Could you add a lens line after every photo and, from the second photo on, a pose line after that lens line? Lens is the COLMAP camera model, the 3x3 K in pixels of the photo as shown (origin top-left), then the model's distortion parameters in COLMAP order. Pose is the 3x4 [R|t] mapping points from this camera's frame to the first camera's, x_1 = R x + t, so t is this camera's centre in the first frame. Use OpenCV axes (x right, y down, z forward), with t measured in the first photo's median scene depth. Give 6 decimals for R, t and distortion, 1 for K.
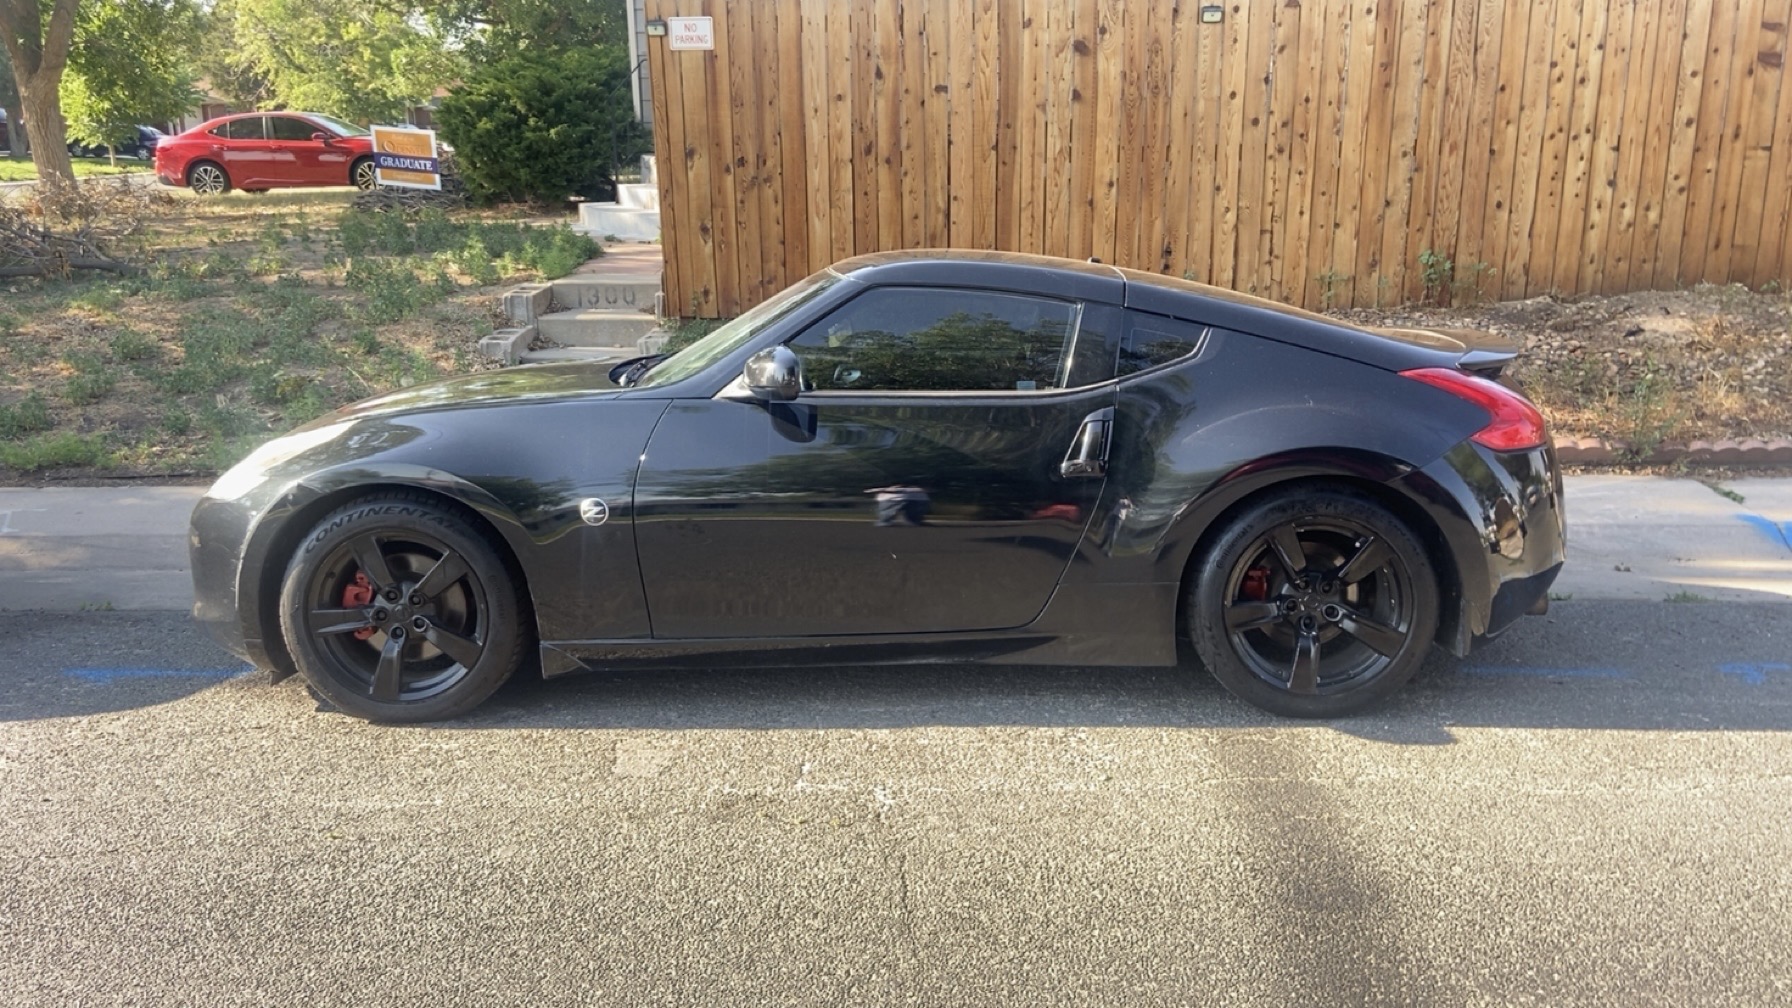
lens RADIAL K [[1408.6, 0, 896.0], [0, 1408.6, 504.0], [0, 0, 1]] dist [0.137350, -0.166537]
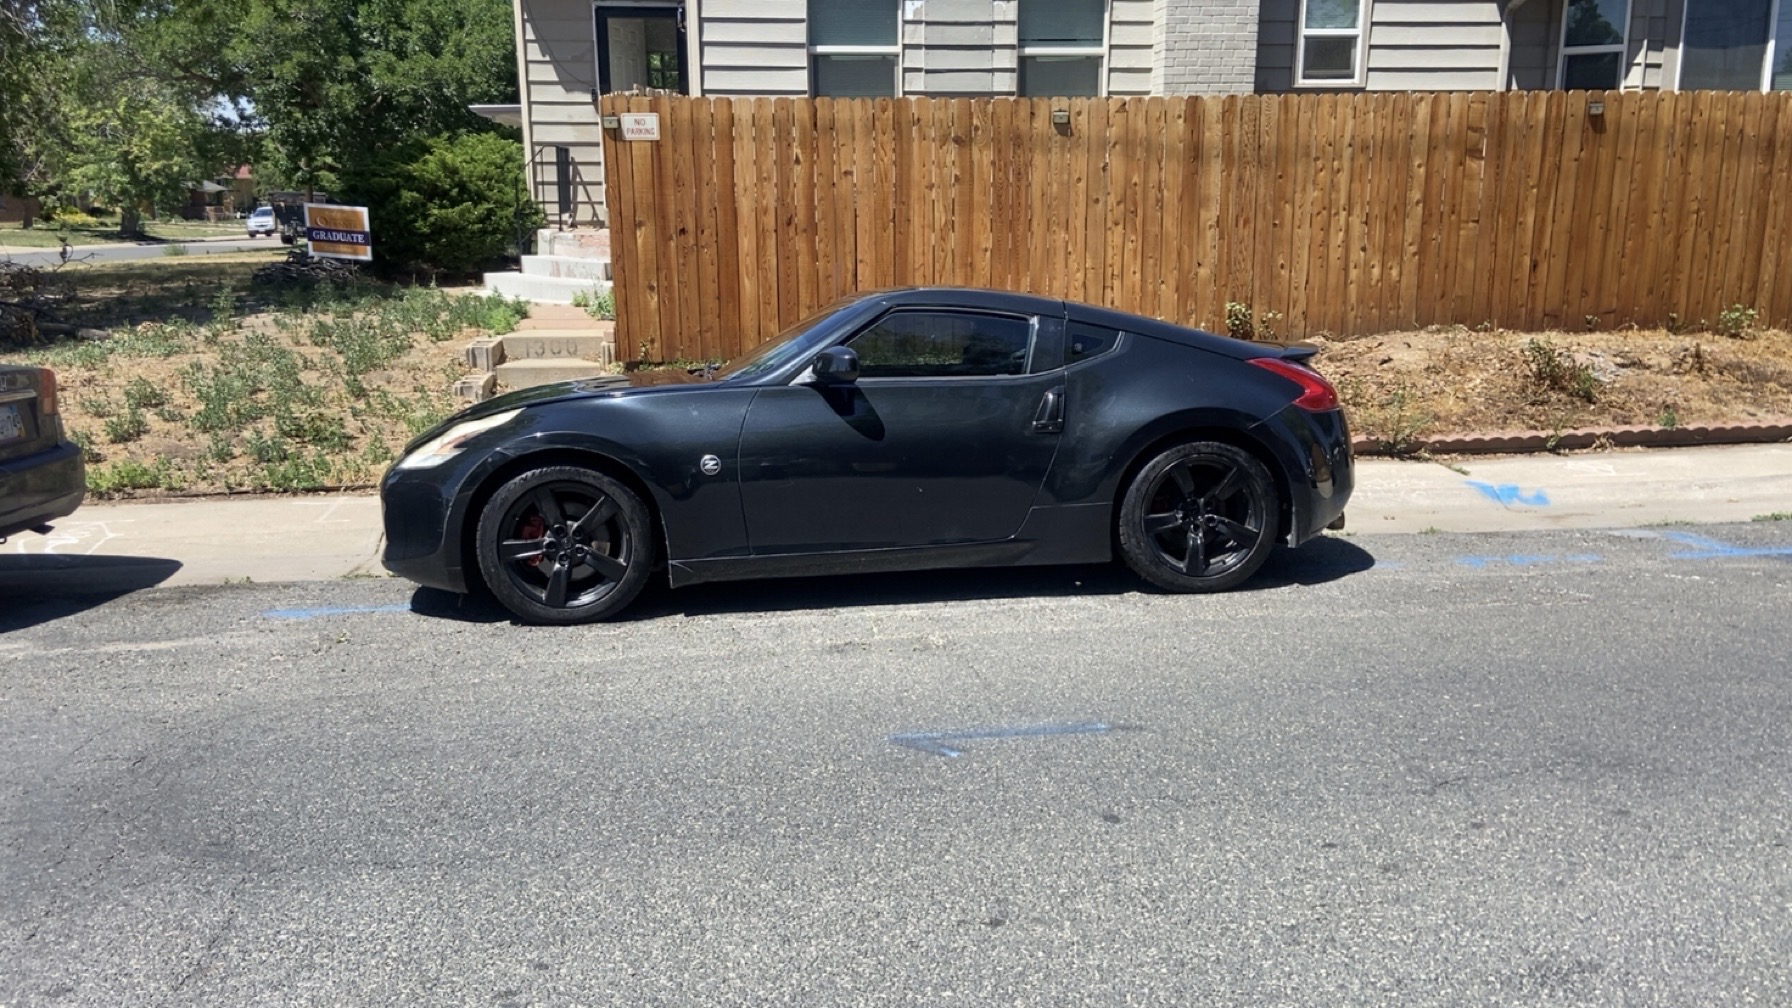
lens RADIAL K [[1408.6, 0, 896.0], [0, 1408.6, 504.0], [0, 0, 1]] dist [0.137350, -0.166537]
pose [[0.989582, -0.028751, 0.141071, -0.108341], [0.036589, 0.997909, -0.053289, 0.059948], [-0.139244, 0.057895, 0.988564, -0.198772]]
